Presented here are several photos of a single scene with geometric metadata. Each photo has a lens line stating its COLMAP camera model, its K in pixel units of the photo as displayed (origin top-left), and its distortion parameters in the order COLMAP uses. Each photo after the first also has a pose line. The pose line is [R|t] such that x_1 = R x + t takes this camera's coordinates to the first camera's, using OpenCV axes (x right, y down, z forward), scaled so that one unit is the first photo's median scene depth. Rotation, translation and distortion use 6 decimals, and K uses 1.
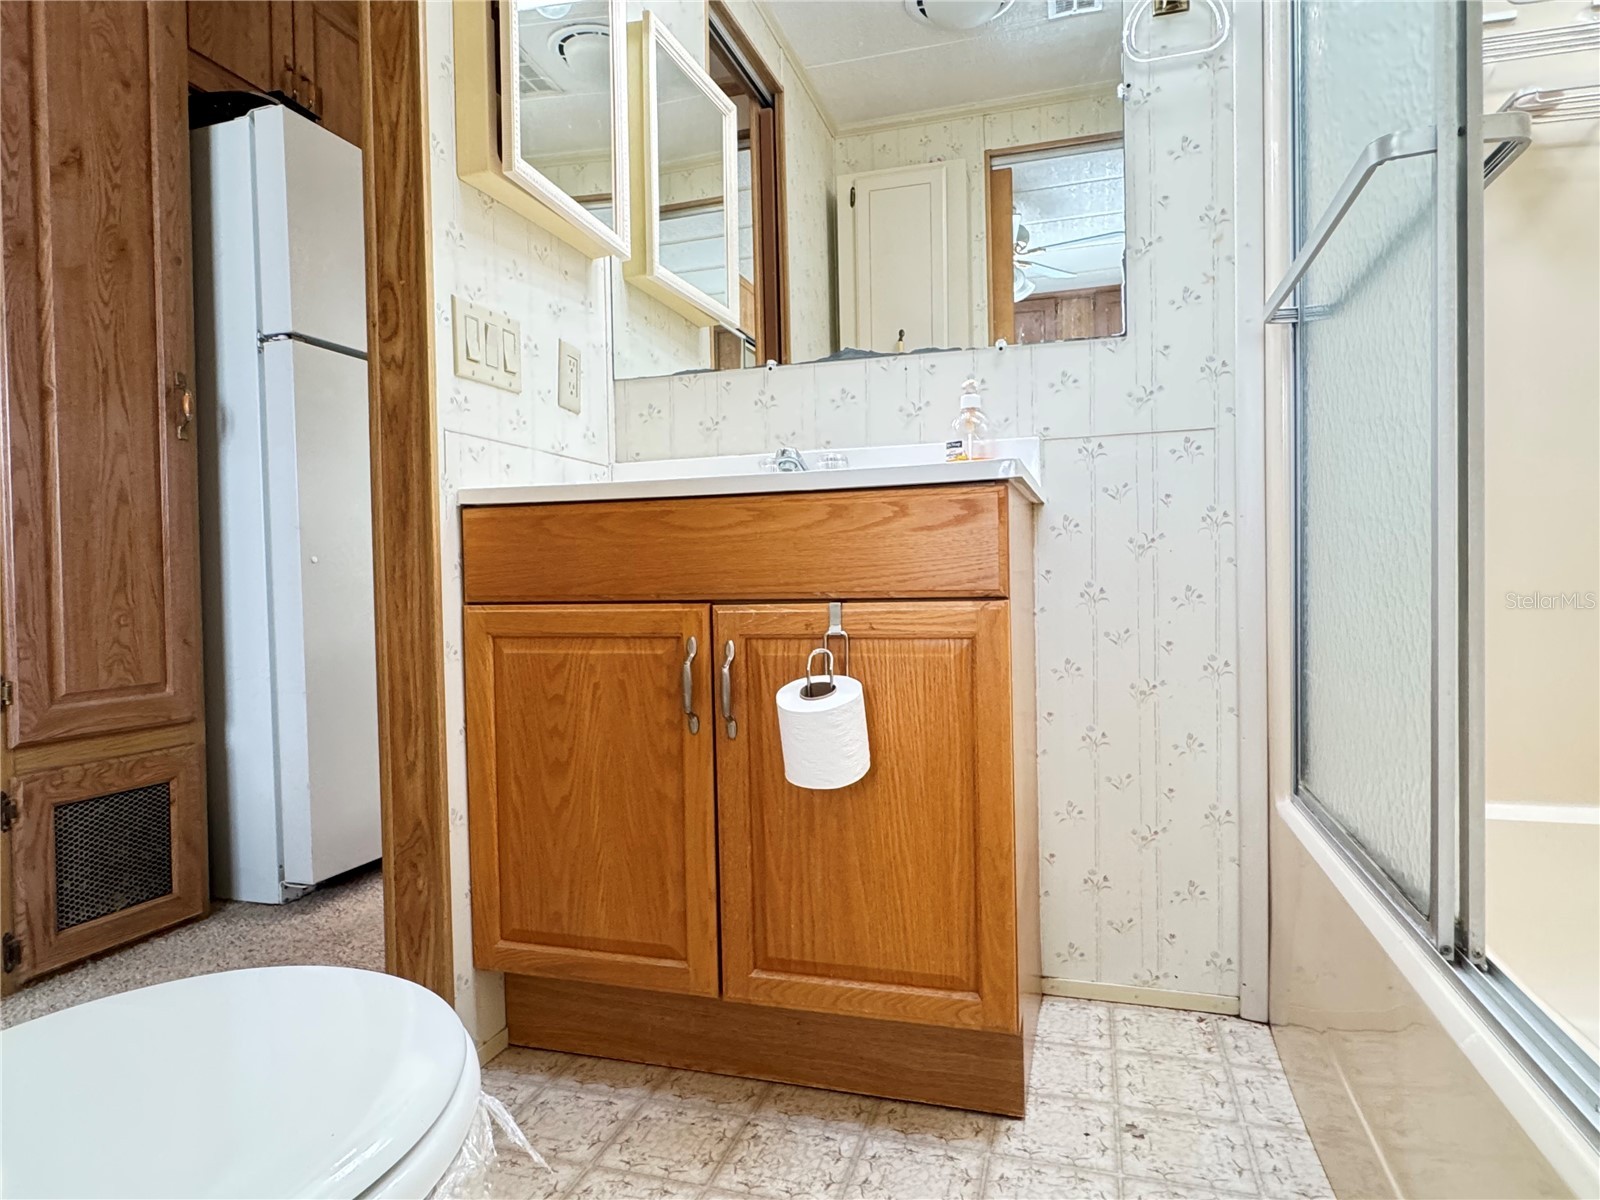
lens RADIAL K [[973.1, 0, 800.4], [0, 973.1, 601.4], [0, 0, 1]] dist [-0.000420, -0.000093]
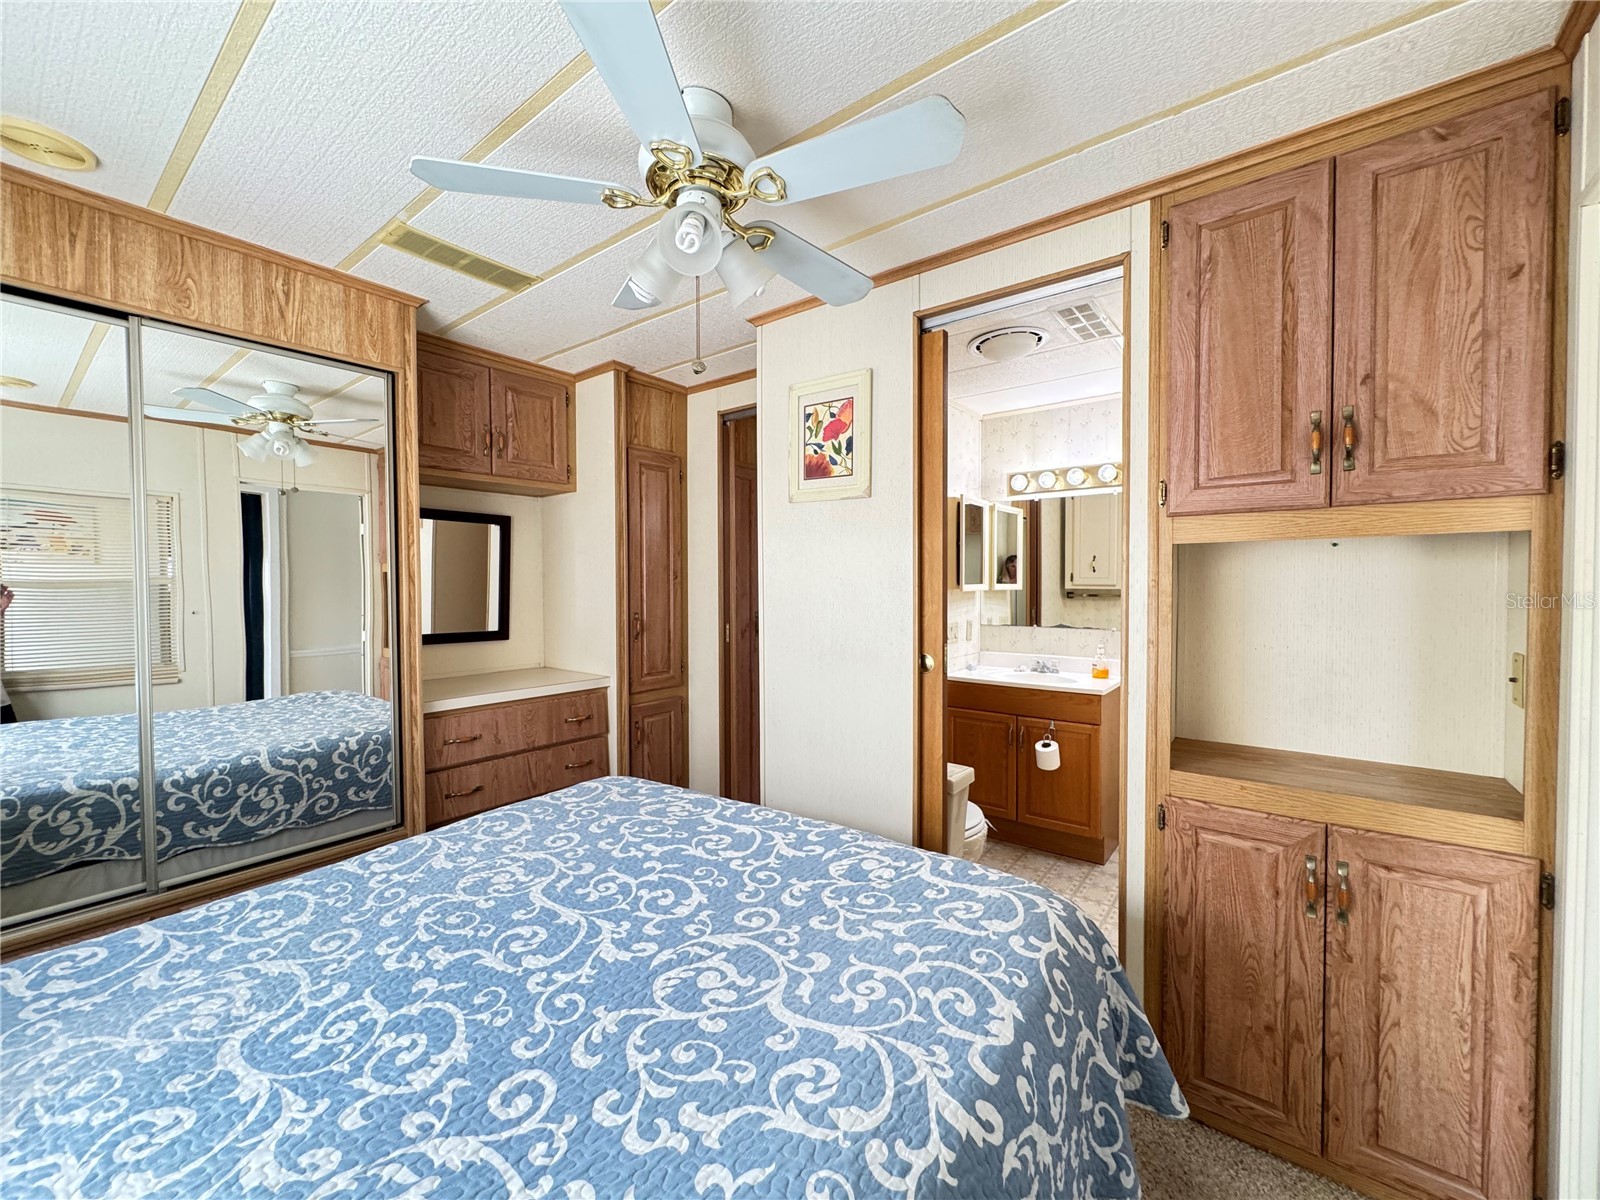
lens RADIAL K [[642.9, 0, 799.5], [0, 642.9, 599.1], [0, 0, 1]] dist [-0.005001, 0.000996]
pose [[0.937102, 0.024131, -0.348221, -0.027583], [-0.022060, 0.999708, 0.009910, -0.499349], [0.348358, -0.001605, 0.937360, -1.789036]]
